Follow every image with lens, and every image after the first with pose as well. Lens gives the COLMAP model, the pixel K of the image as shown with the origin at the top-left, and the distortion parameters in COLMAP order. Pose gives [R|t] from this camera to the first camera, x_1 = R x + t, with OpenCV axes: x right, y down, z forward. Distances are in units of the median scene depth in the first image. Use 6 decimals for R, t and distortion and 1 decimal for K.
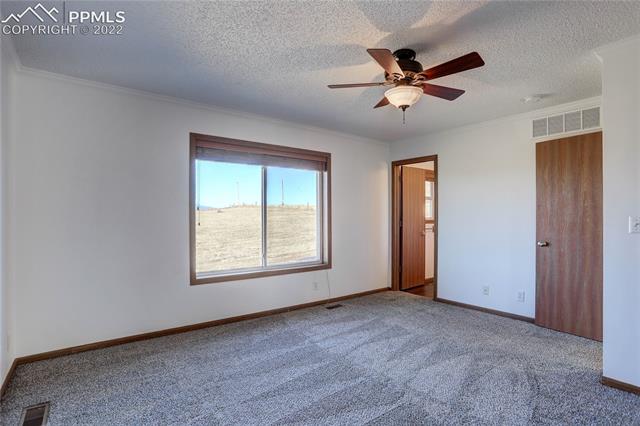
lens RADIAL K [[322.4, 0, 316.7], [0, 322.4, 215.9], [0, 0, 1]] dist [-0.029294, 0.007584]
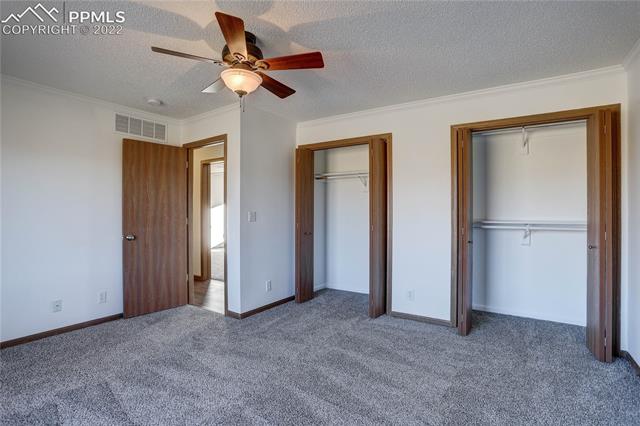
lens RADIAL K [[322.4, 0, 316.8], [0, 322.4, 211.5], [0, 0, 1]] dist [-0.029294, 0.007584]
pose [[-0.316466, -0.002751, 0.948600, -0.485220], [-0.004185, 0.999990, 0.001504, -0.001447], [-0.948595, -0.003495, -0.316474, 0.776290]]
